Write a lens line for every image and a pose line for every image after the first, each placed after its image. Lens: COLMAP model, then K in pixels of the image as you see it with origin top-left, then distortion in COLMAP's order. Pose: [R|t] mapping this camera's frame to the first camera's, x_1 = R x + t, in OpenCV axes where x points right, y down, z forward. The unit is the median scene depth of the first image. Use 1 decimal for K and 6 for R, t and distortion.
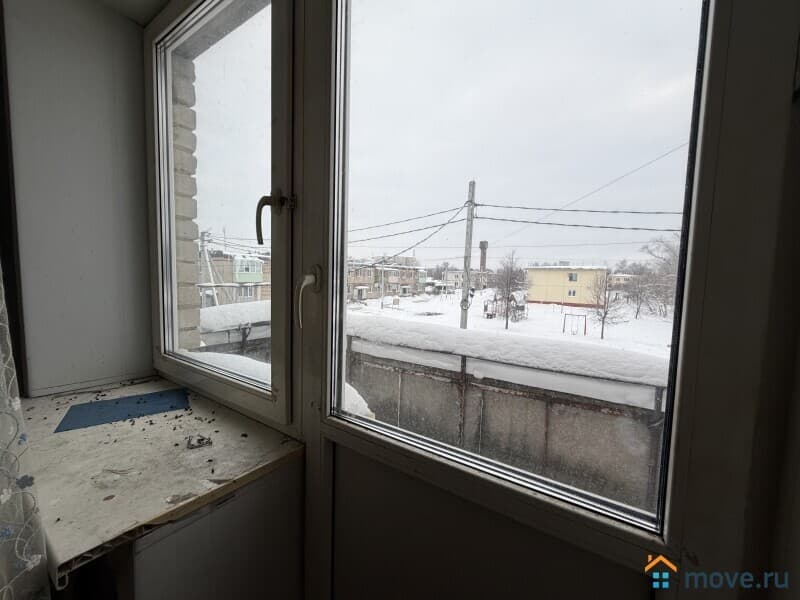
lens RADIAL K [[317.4, 0, 397.7], [0, 317.4, 299.1], [0, 0, 1]] dist [-0.001318, -0.000081]
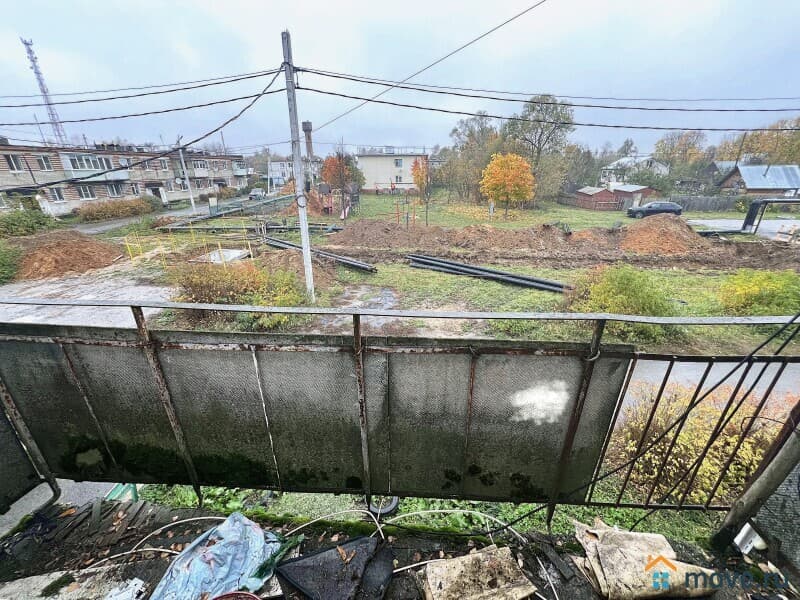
lens RADIAL K [[319.9, 0, 398.9], [0, 319.9, 297.1], [0, 0, 1]] dist [0.001213, 0.000158]
pose [[0.873207, -0.214348, 0.437681, 0.005147], [0.065505, 0.941556, 0.330427, -0.054640], [-0.482927, -0.259861, 0.836214, 0.360514]]
